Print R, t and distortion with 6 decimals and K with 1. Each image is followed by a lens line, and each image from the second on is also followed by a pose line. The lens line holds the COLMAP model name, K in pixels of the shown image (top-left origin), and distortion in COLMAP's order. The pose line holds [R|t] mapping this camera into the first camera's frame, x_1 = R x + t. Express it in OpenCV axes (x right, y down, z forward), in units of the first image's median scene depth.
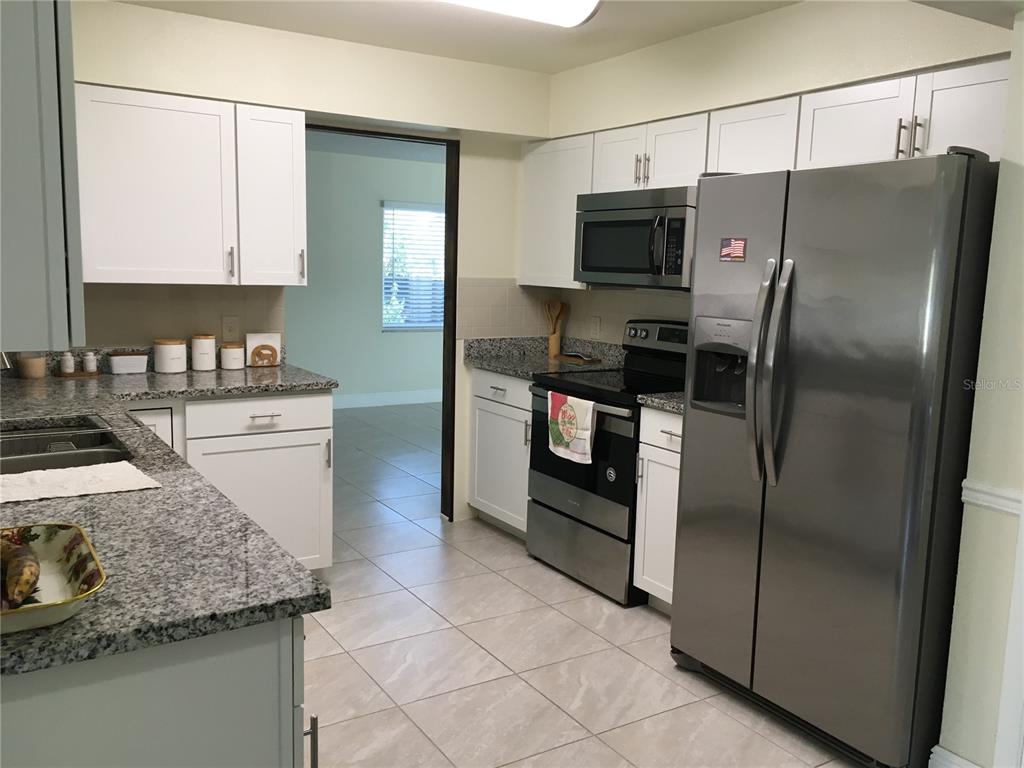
lens RADIAL K [[872.9, 0, 506.3], [0, 872.9, 384.3], [0, 0, 1]] dist [0.045158, -0.015866]
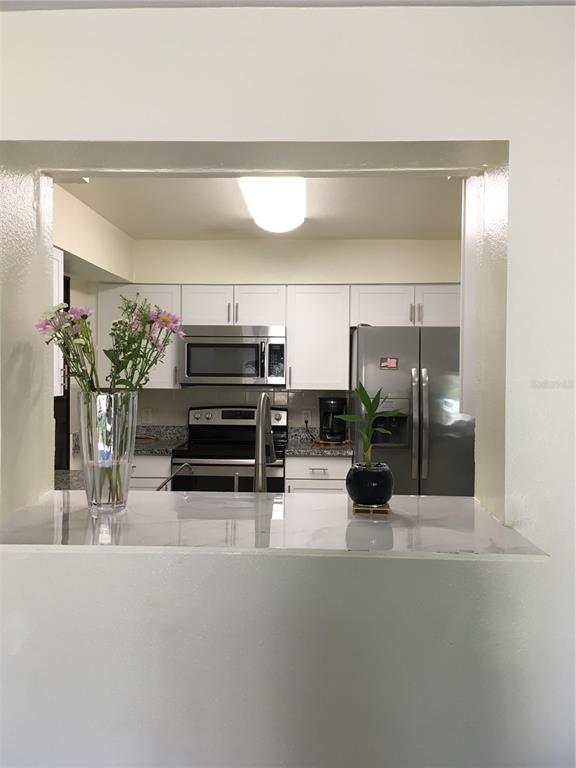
lens RADIAL K [[654.7, 0, 285.4], [0, 654.7, 380.5], [0, 0, 1]] dist [0.045158, -0.015866]
pose [[0.576092, -0.032096, 0.816754, -0.775565], [0.122717, 0.991299, -0.047603, -0.053807], [-0.808120, 0.127654, 0.575019, 0.250980]]
